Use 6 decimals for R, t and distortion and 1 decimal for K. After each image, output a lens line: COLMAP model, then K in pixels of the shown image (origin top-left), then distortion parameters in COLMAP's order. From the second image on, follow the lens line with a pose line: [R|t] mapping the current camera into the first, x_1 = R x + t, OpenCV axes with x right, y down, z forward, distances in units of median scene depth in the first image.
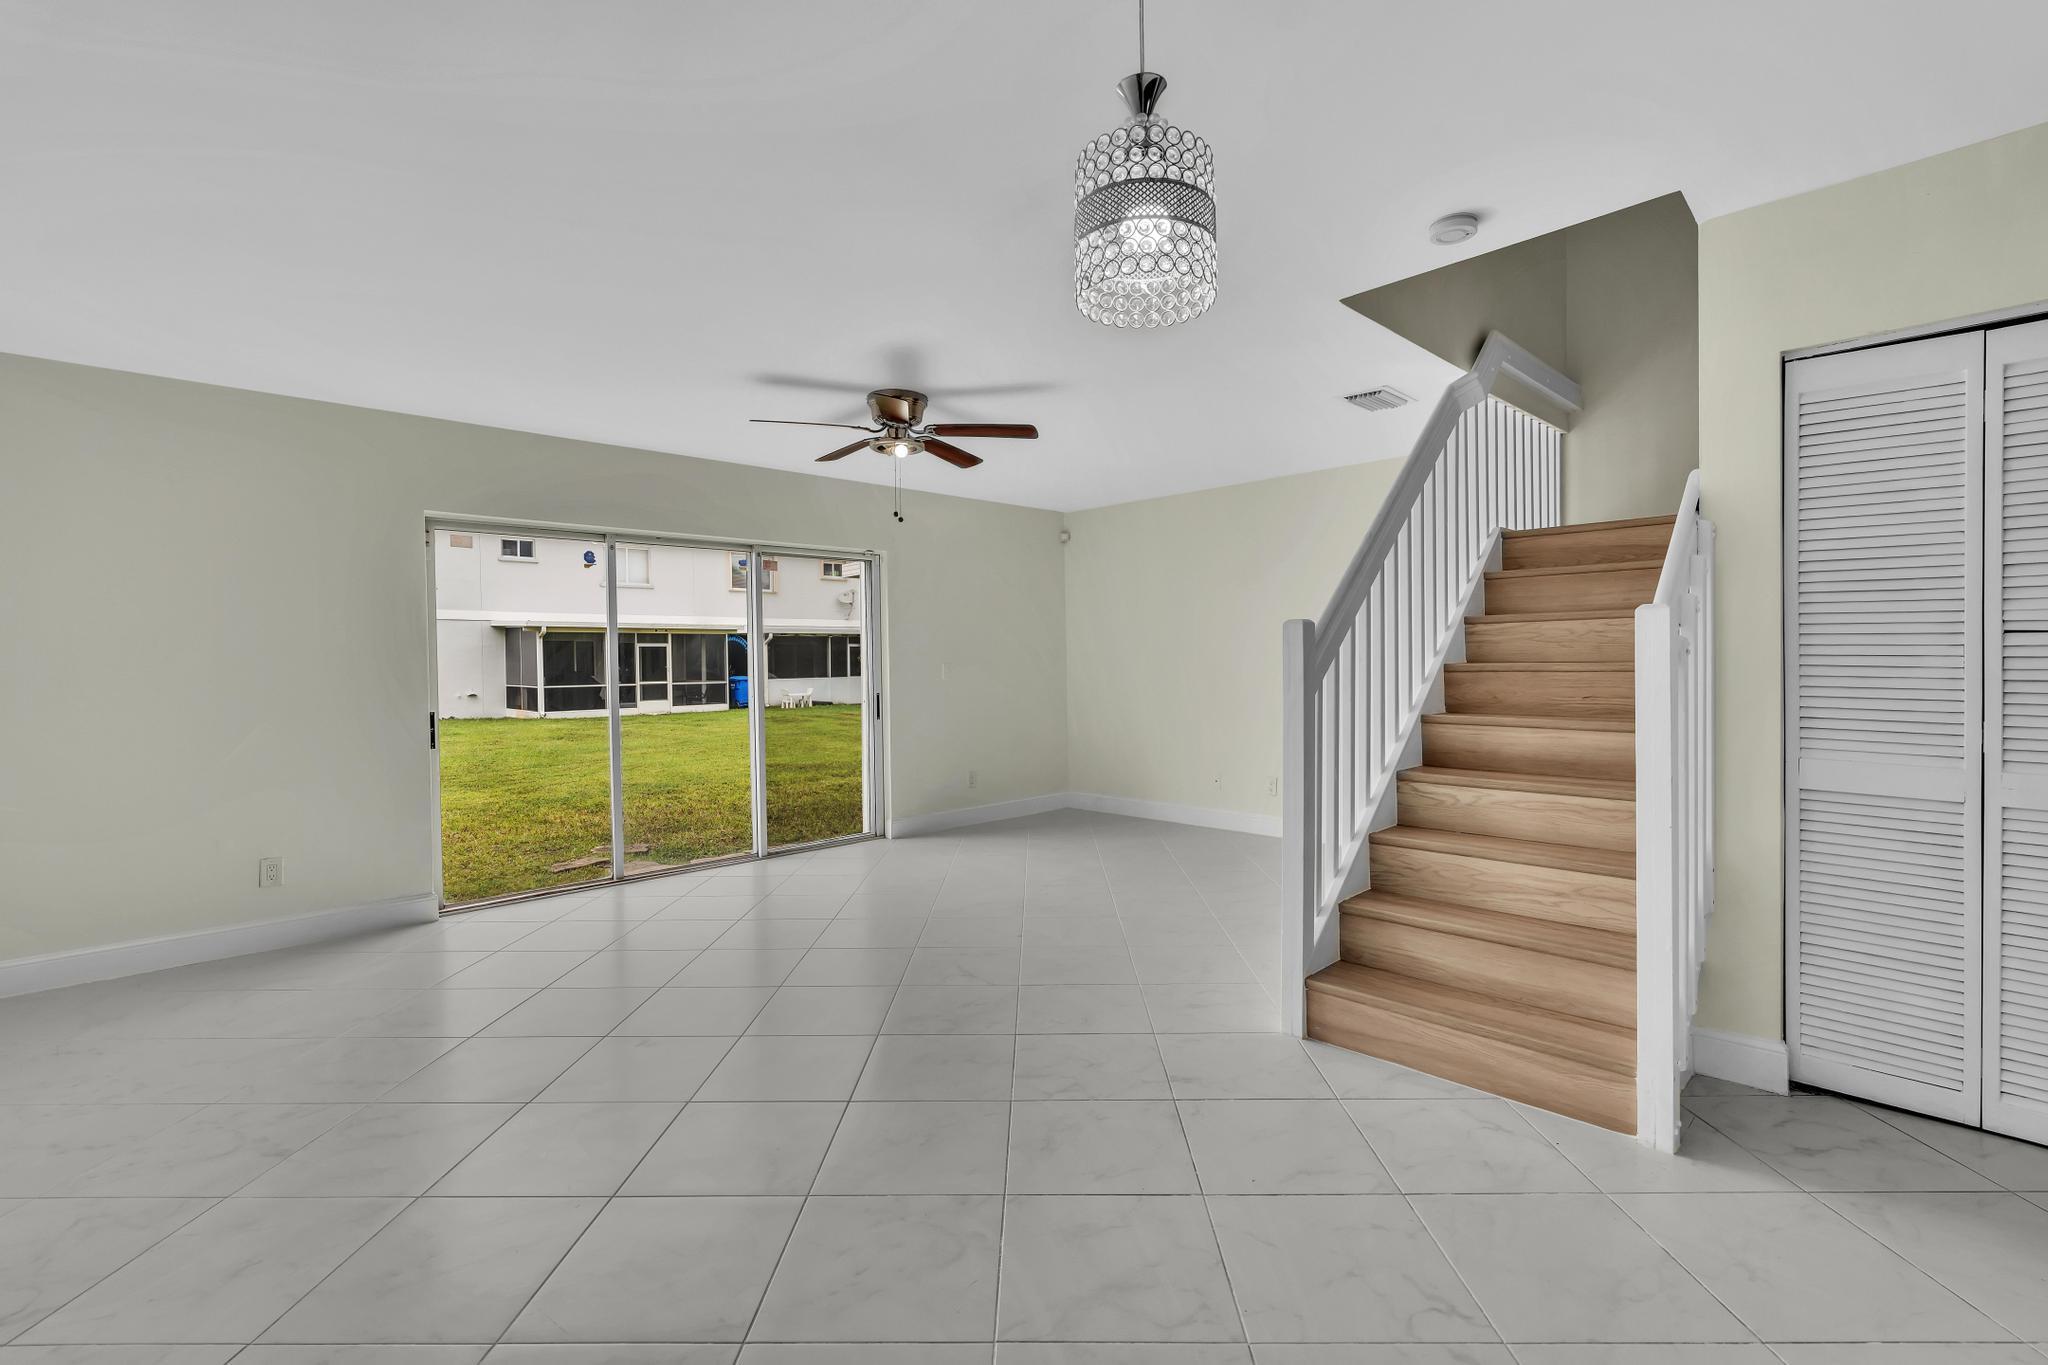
lens RADIAL K [[919.9, 0, 1018.8], [0, 919.9, 672.9], [0, 0, 1]] dist [-0.002967, 0.002329]
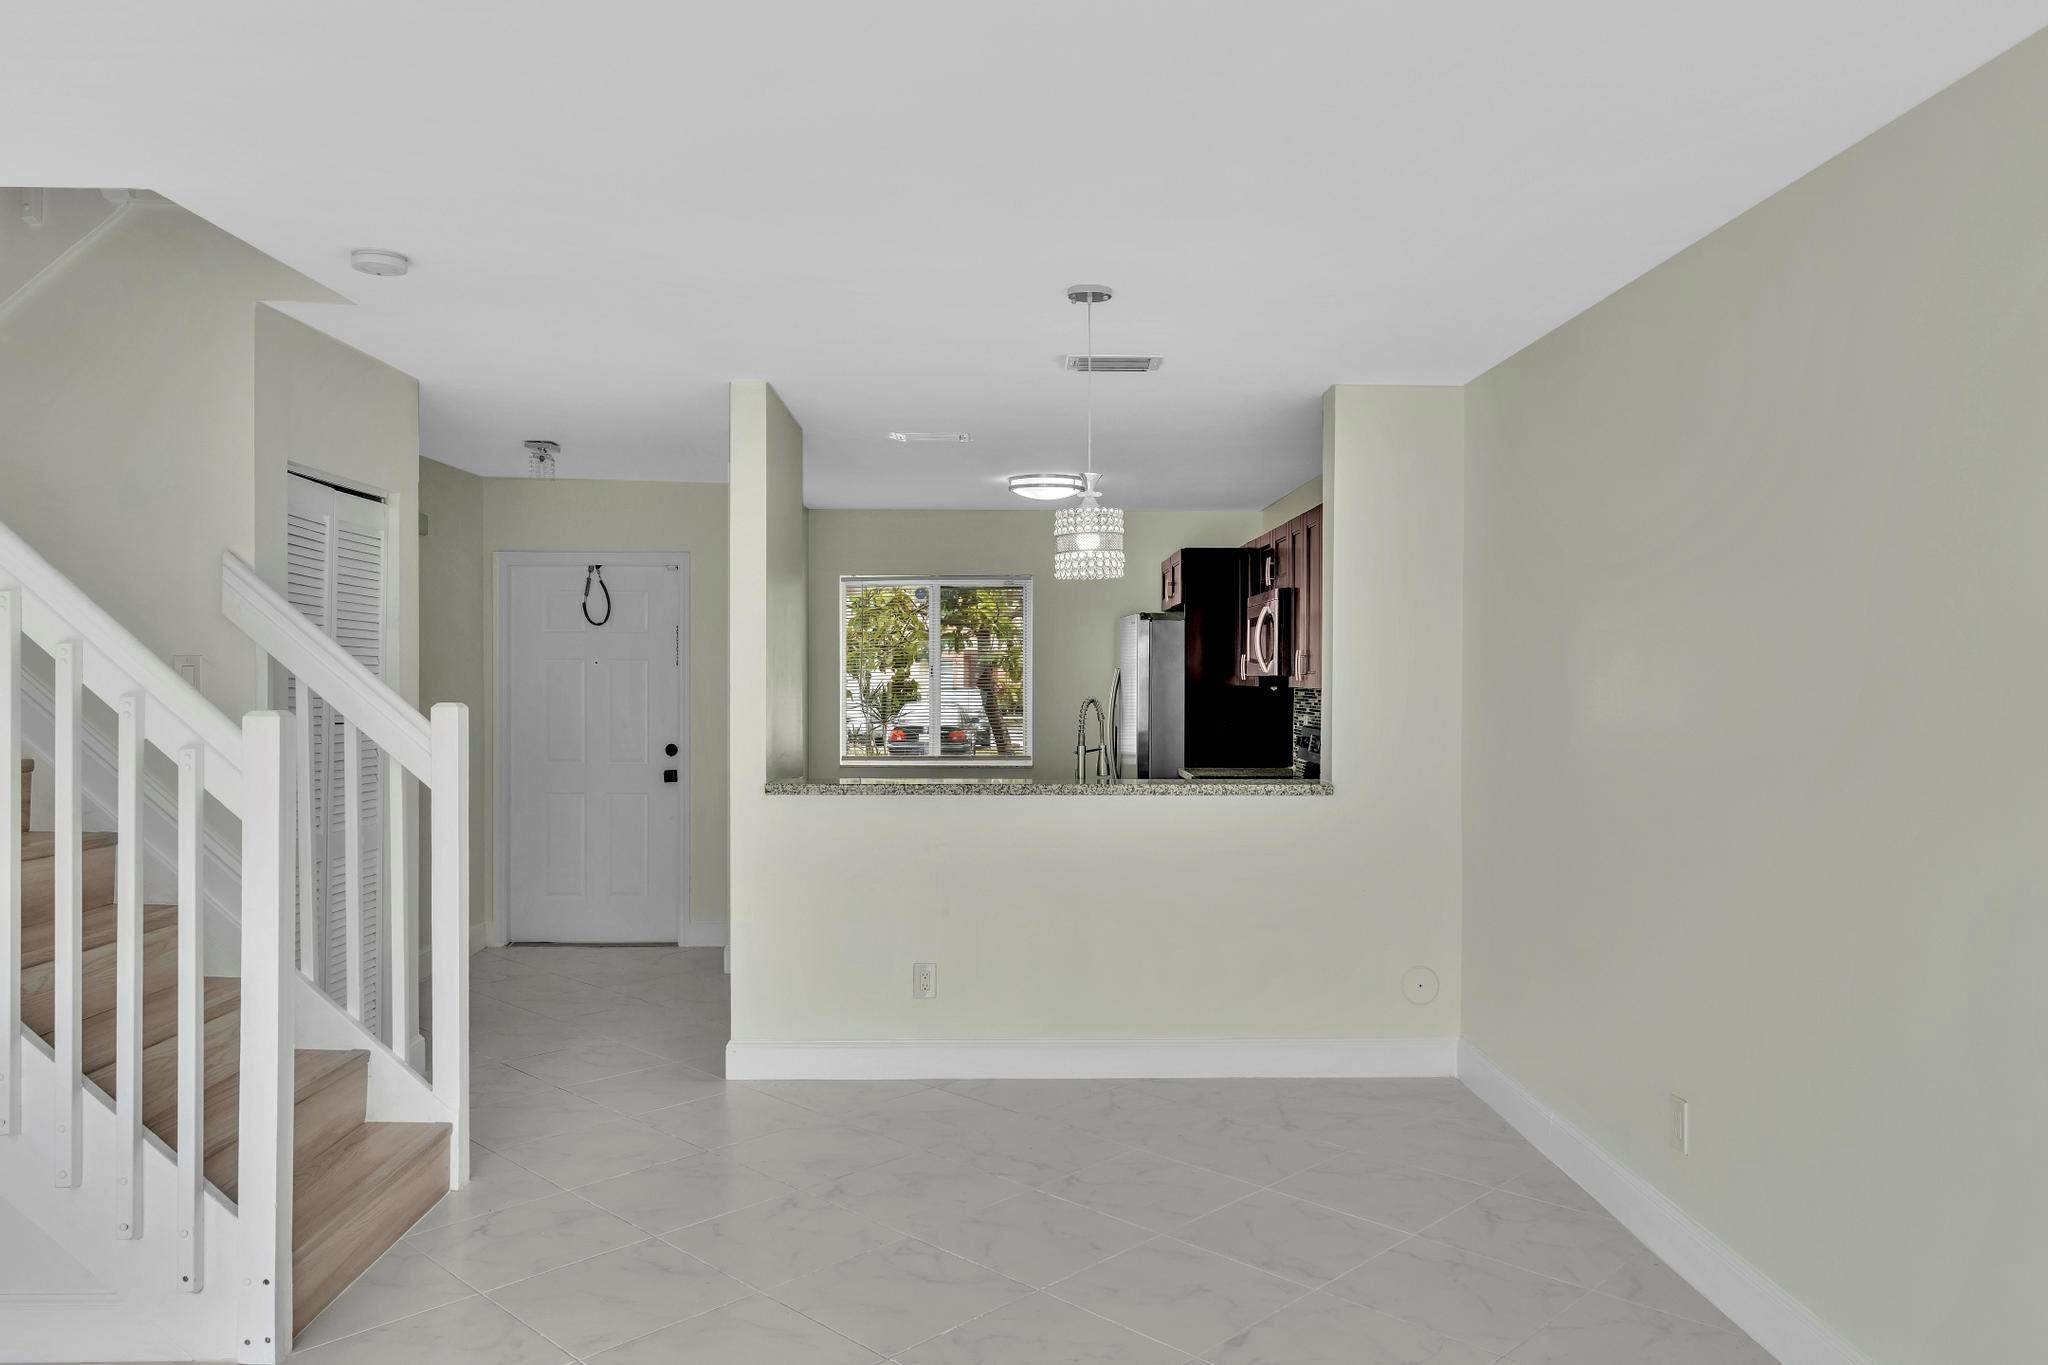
lens RADIAL K [[1402.5, 0, 1024.8], [0, 1402.5, 691.9], [0, 0, 1]] dist [0.005284, -0.011961]
pose [[-0.730275, 0.005216, 0.683133, -0.432908], [0.017280, 0.999792, 0.010839, -0.041837], [-0.682934, 0.019720, -0.730213, 0.780138]]
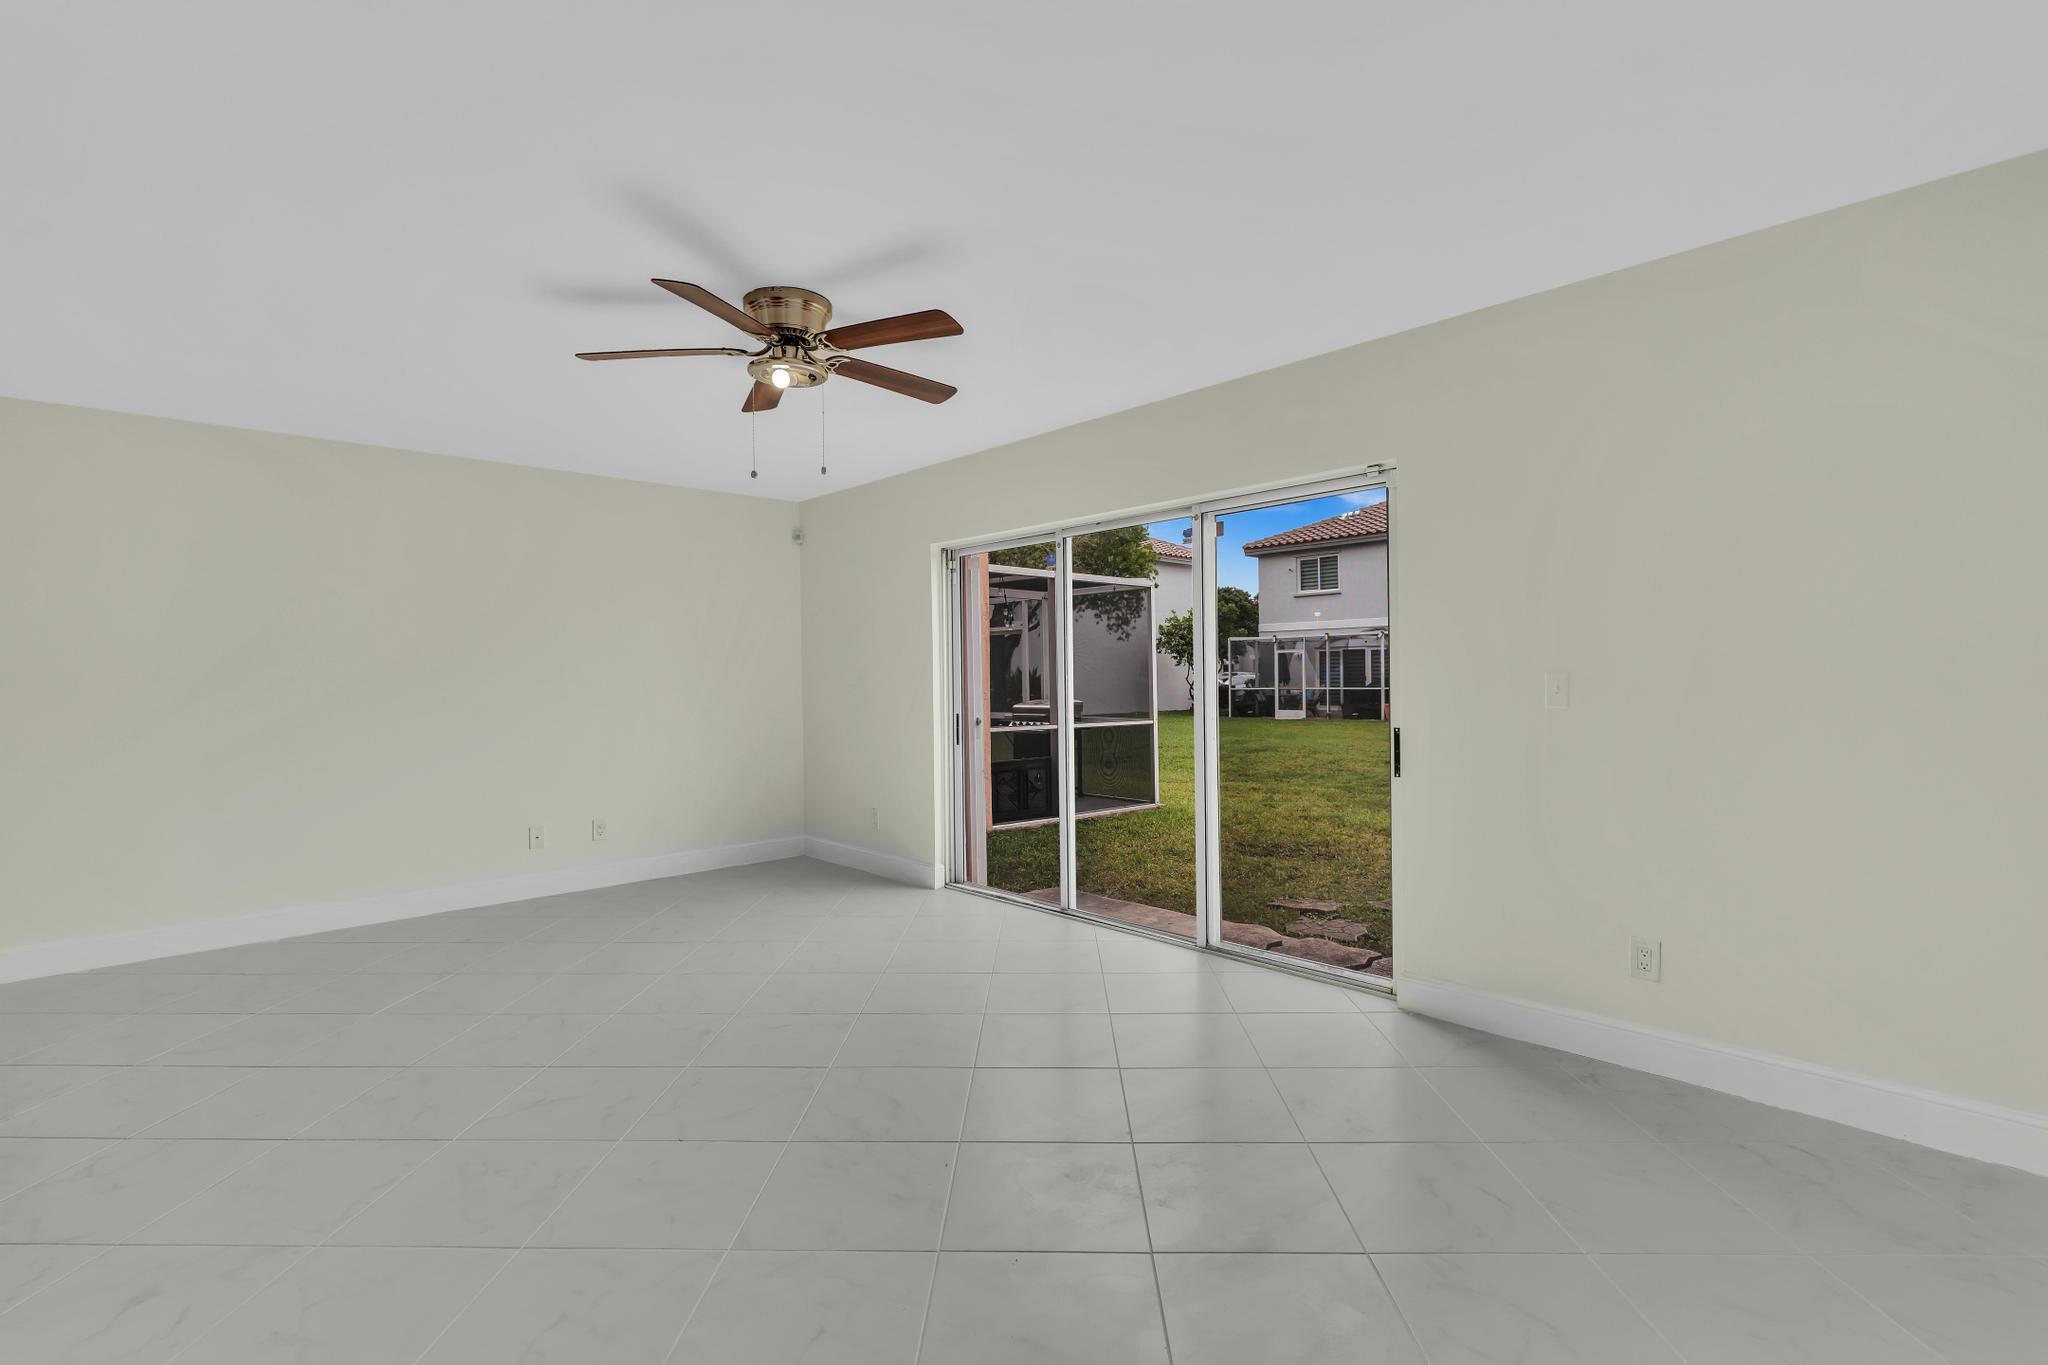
lens RADIAL K [[919.9, 0, 1019.3], [0, 919.9, 670.6], [0, 0, 1]] dist [-0.002967, 0.002329]
pose [[-0.011892, 0.008582, -0.999892, 0.475620], [-0.000857, 0.999963, 0.008593, -0.018871], [0.999929, 0.000959, -0.011884, 0.974689]]
